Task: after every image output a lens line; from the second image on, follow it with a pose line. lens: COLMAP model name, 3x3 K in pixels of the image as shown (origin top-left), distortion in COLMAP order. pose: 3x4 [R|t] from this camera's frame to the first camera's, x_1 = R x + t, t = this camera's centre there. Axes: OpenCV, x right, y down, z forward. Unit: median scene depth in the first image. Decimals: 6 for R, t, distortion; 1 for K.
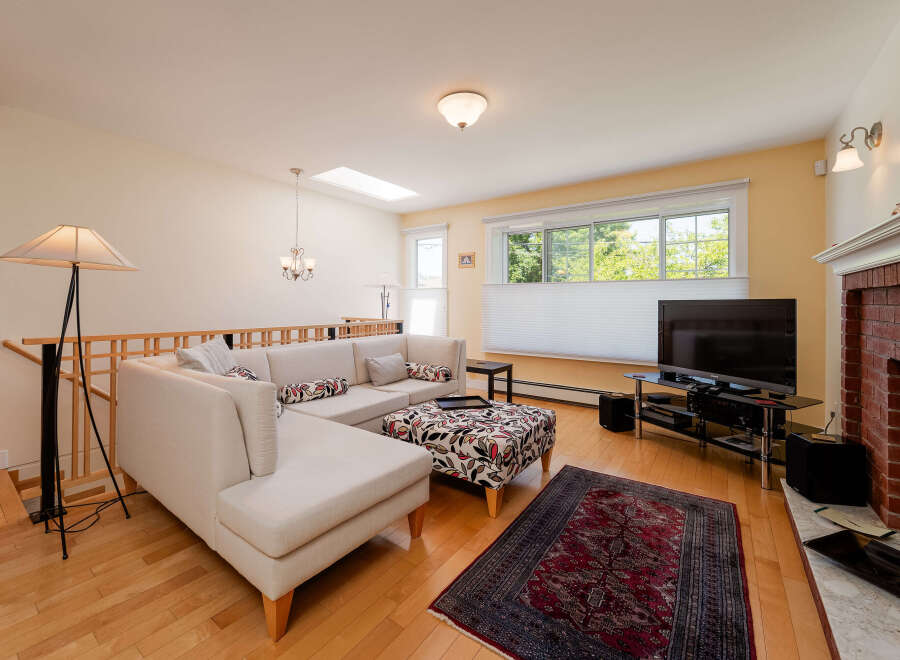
lens RADIAL K [[383.0, 0, 450.1], [0, 383.0, 309.9], [0, 0, 1]] dist [0.000315, 0.000053]
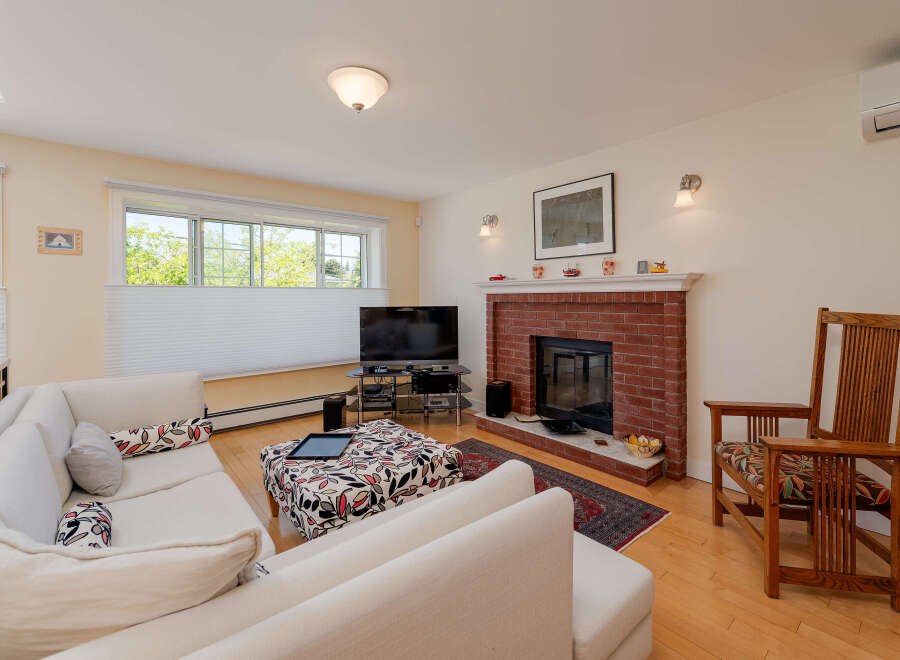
lens RADIAL K [[383.0, 0, 450.1], [0, 383.0, 309.9], [0, 0, 1]] dist [0.000315, 0.000053]
pose [[0.285609, -0.032231, 0.957804, -0.530713], [0.022402, 0.999386, 0.026950, -0.044174], [-0.958085, 0.013760, 0.286155, 0.425493]]
